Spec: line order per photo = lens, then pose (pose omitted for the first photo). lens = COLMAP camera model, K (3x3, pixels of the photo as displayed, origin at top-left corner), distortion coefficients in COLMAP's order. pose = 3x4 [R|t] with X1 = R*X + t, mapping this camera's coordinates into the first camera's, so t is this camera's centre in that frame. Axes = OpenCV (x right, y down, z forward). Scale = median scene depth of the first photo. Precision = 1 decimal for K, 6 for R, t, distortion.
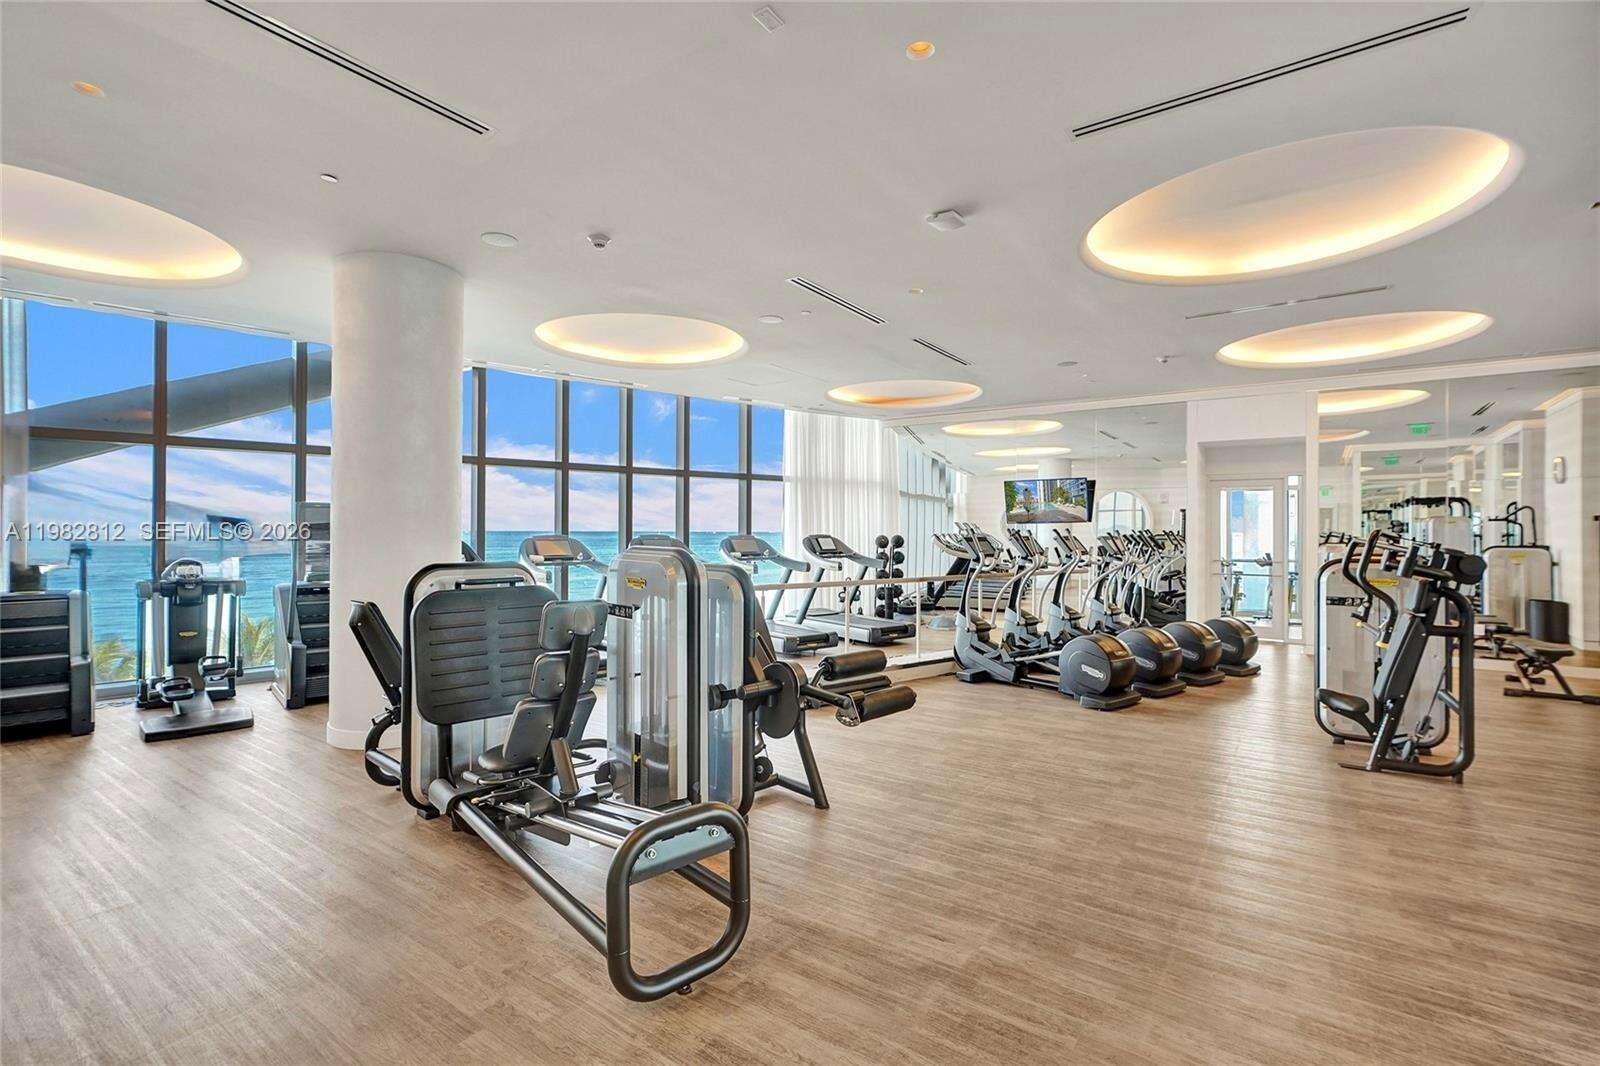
lens RADIAL K [[717.4, 0, 800.0], [0, 717.4, 533.0], [0, 0, 1]] dist [-0.003554, -0.000585]
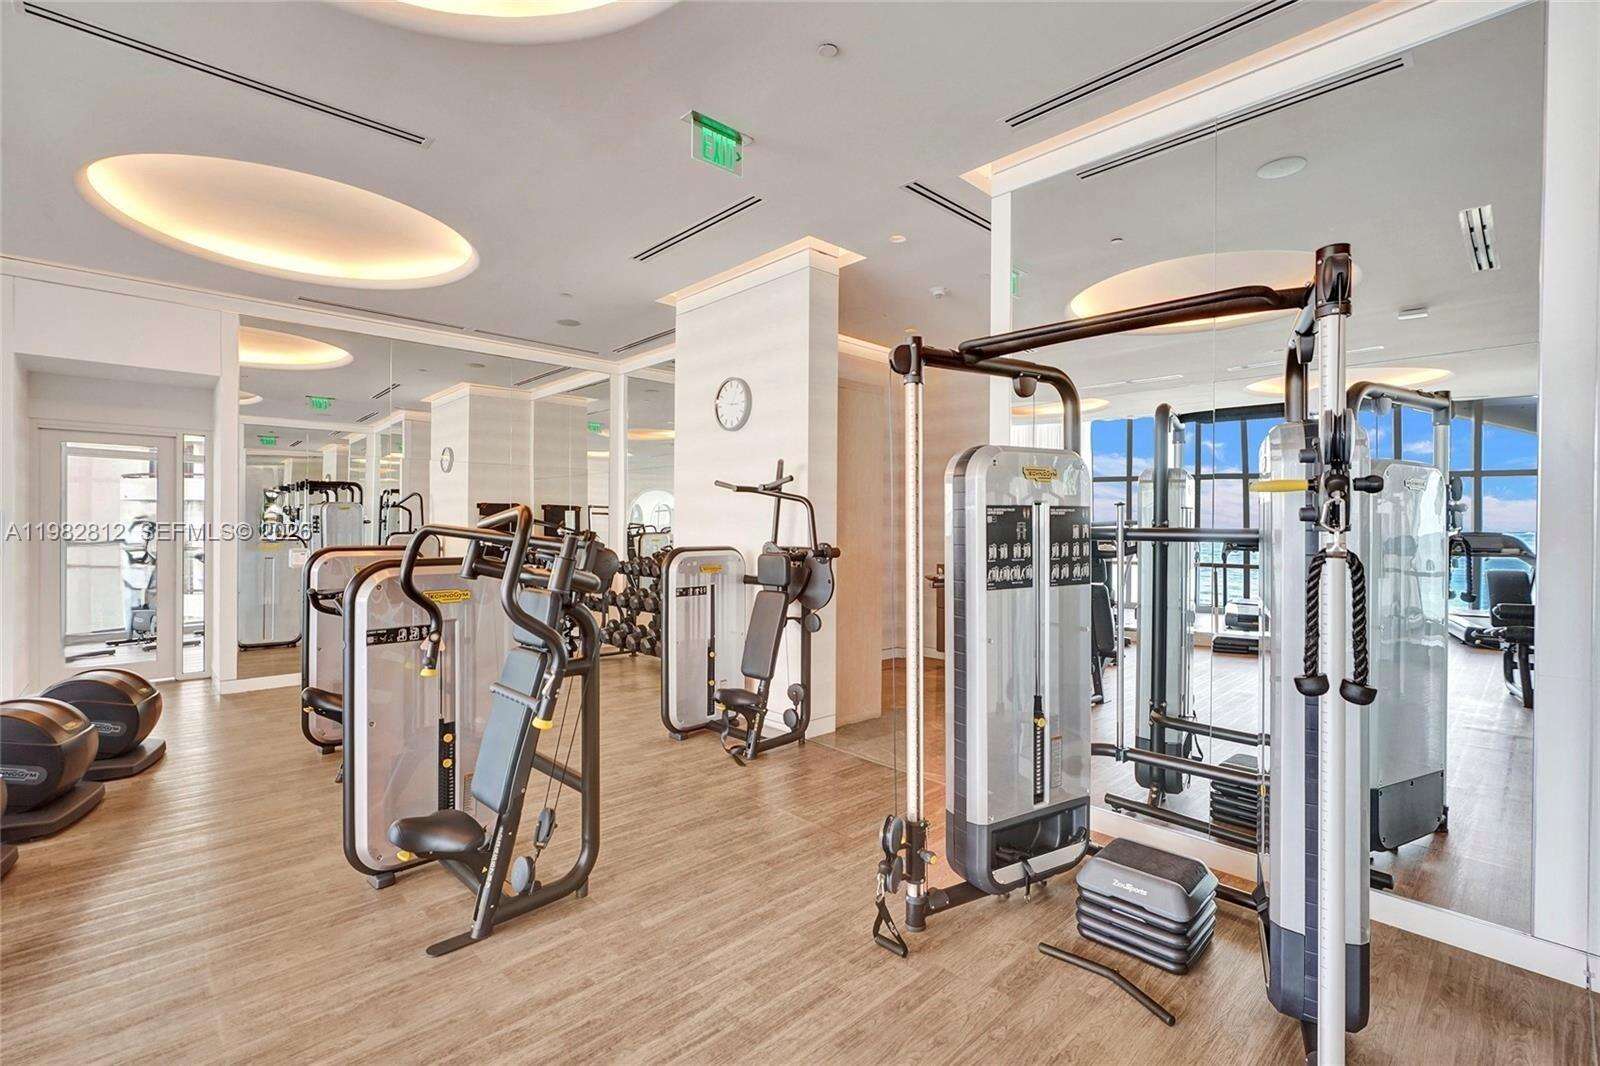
lens RADIAL K [[717.4, 0, 800.0], [0, 717.4, 533.0], [0, 0, 1]] dist [-0.003554, -0.000585]
pose [[0.205163, -0.012719, 0.978645, 0.134925], [-0.004289, 0.999894, 0.013894, 0.002685], [-0.978718, -0.007048, 0.205087, 0.283498]]
